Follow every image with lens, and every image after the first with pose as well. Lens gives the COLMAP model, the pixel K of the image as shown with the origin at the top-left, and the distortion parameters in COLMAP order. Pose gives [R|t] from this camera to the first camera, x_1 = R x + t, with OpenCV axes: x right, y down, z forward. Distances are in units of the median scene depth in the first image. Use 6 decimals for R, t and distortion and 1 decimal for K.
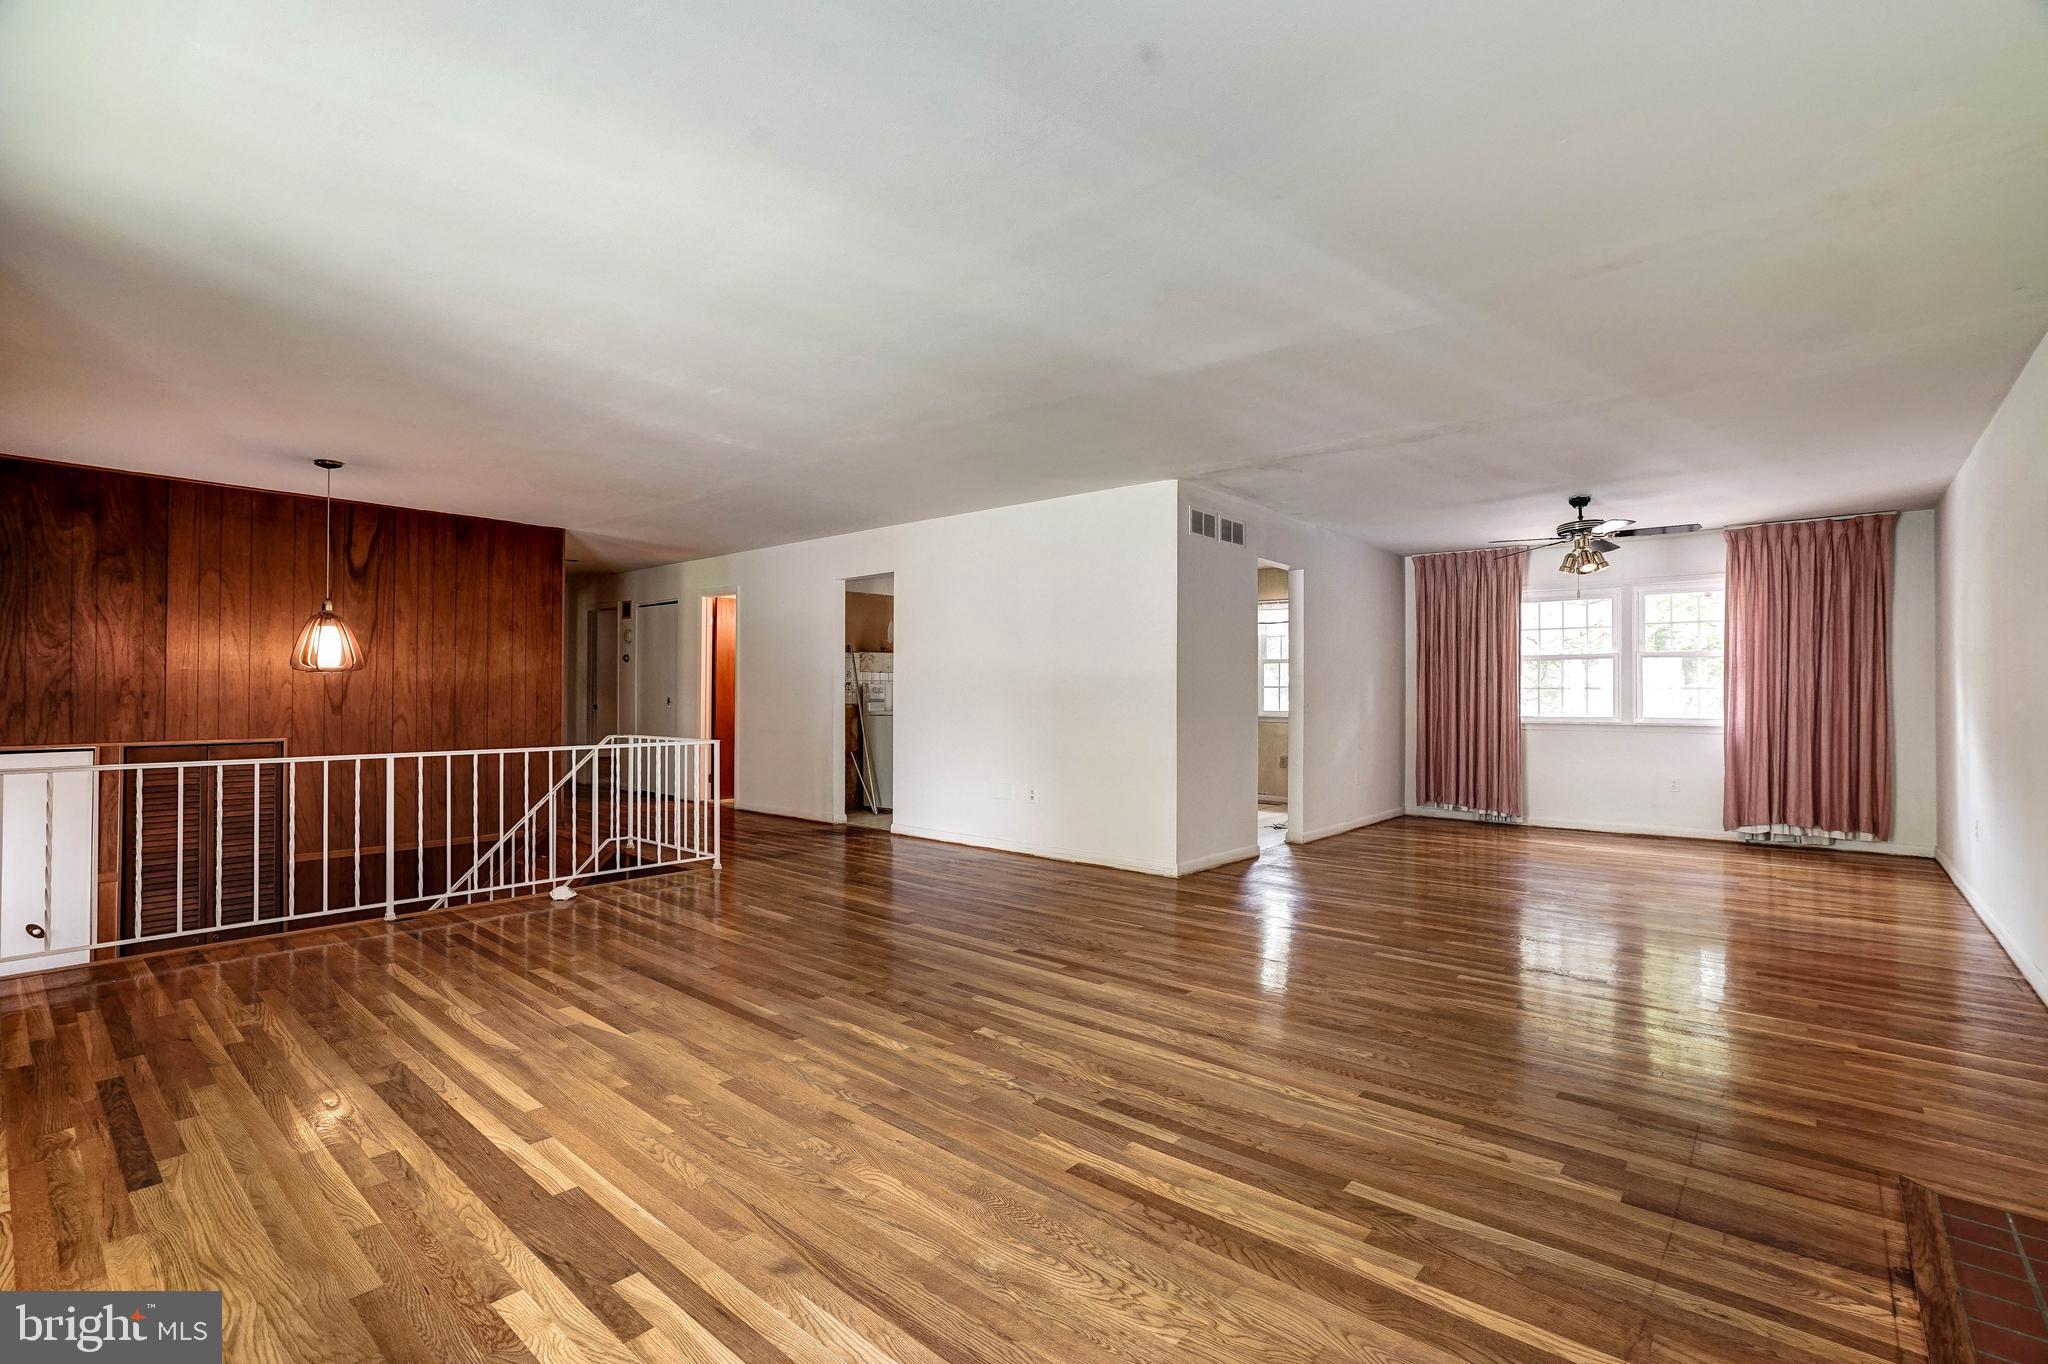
lens RADIAL K [[930.5, 0, 1028.7], [0, 930.5, 679.0], [0, 0, 1]] dist [-0.031701, 0.008731]
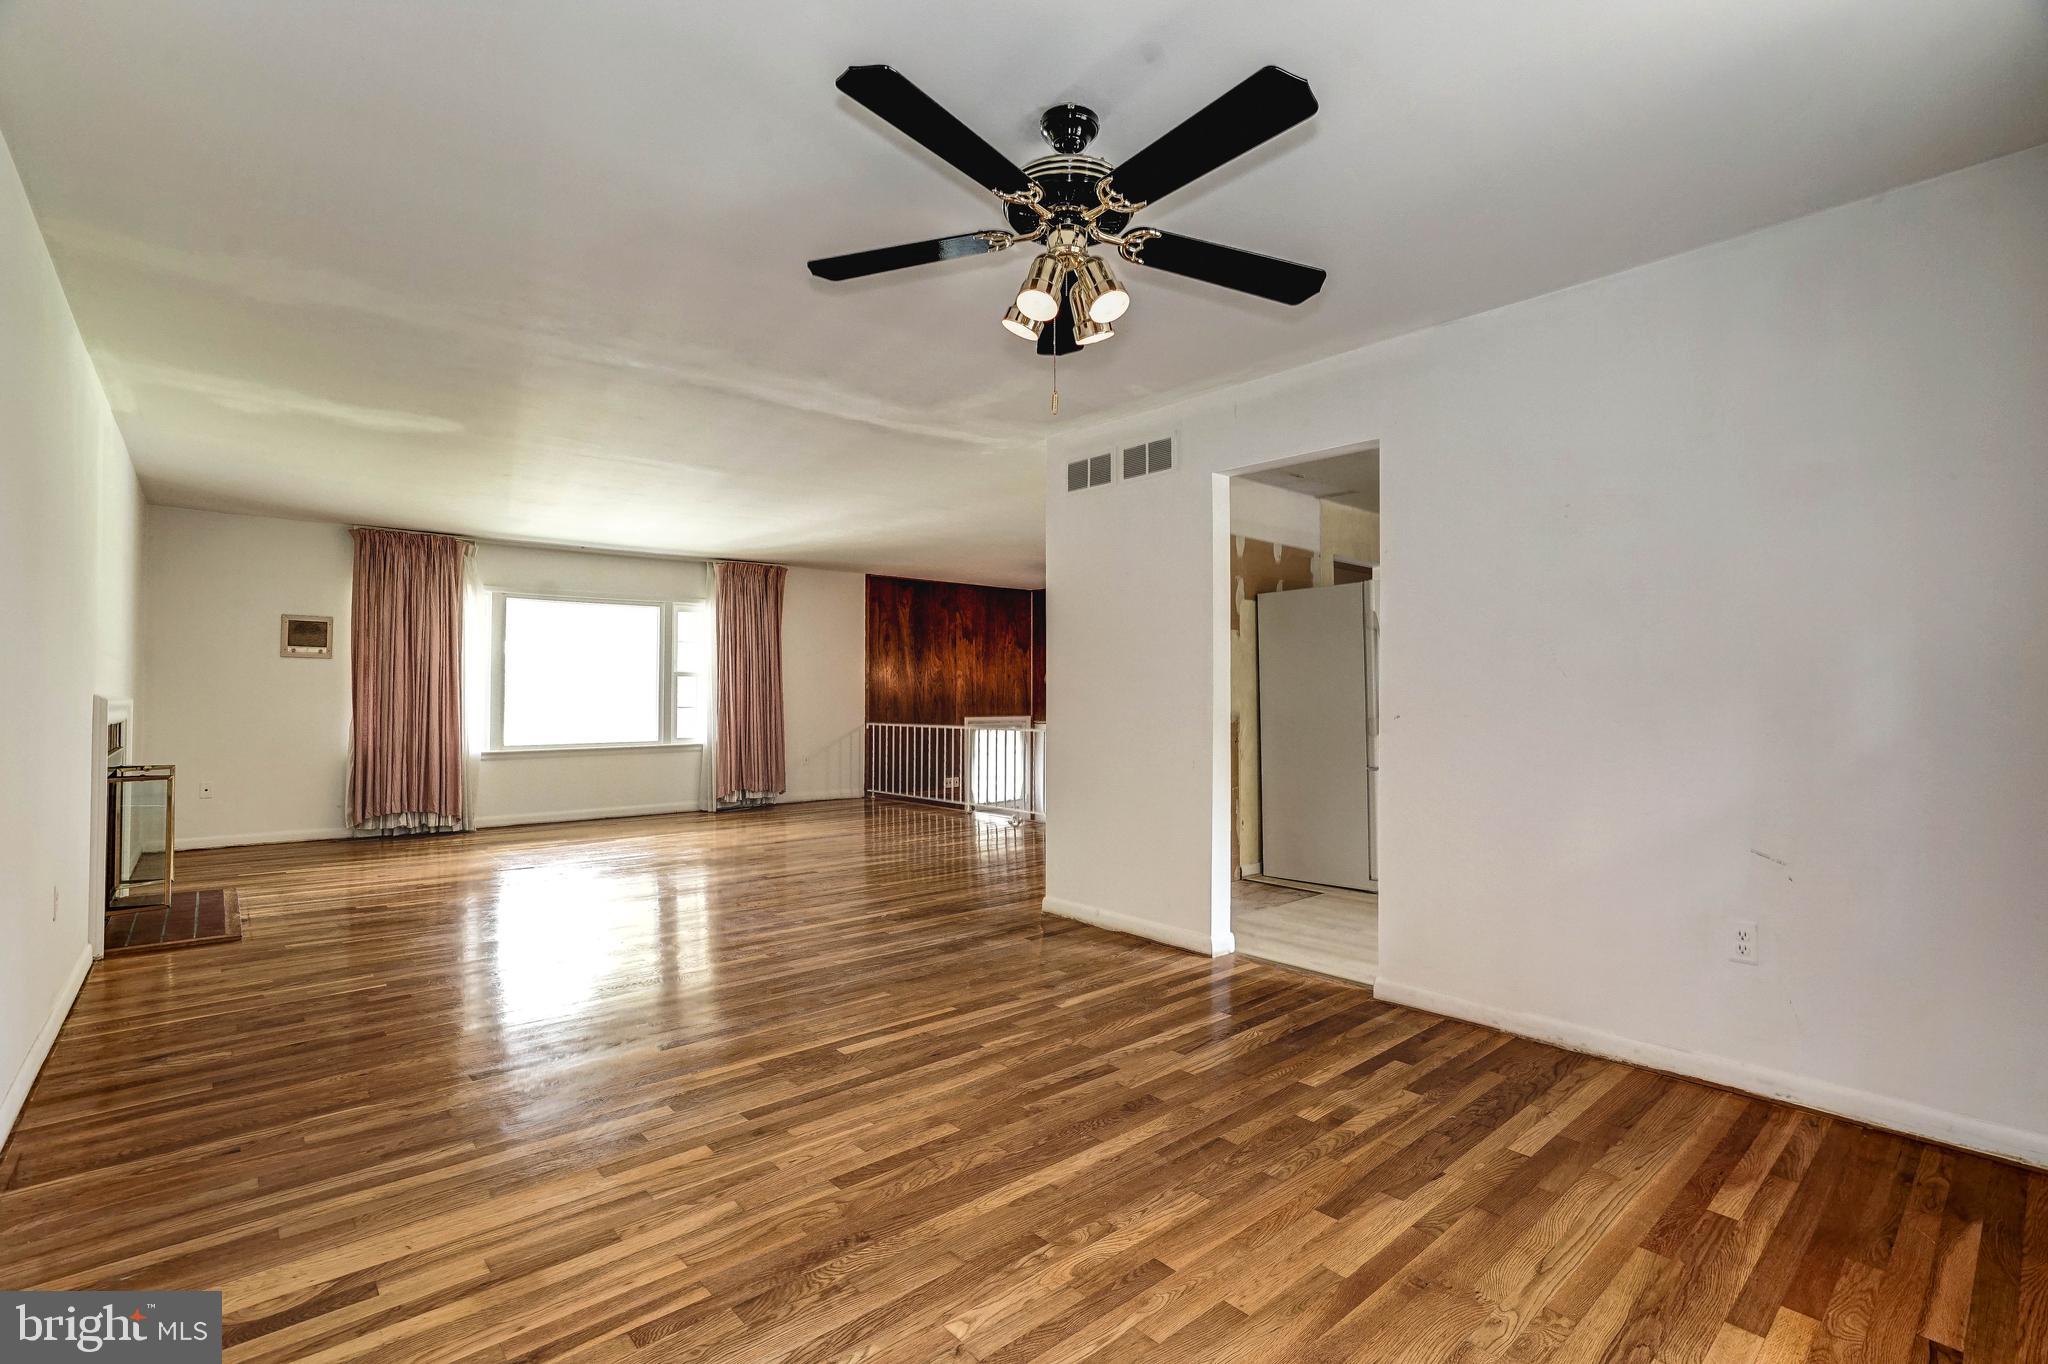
lens RADIAL K [[930.5, 0, 1020.5], [0, 930.5, 684.8], [0, 0, 1]] dist [-0.031701, 0.008731]
pose [[-0.137487, -0.013600, -0.990410, 0.990557], [0.017099, 0.999724, -0.016102, 0.019986], [0.990356, -0.019149, -0.137217, 1.088867]]
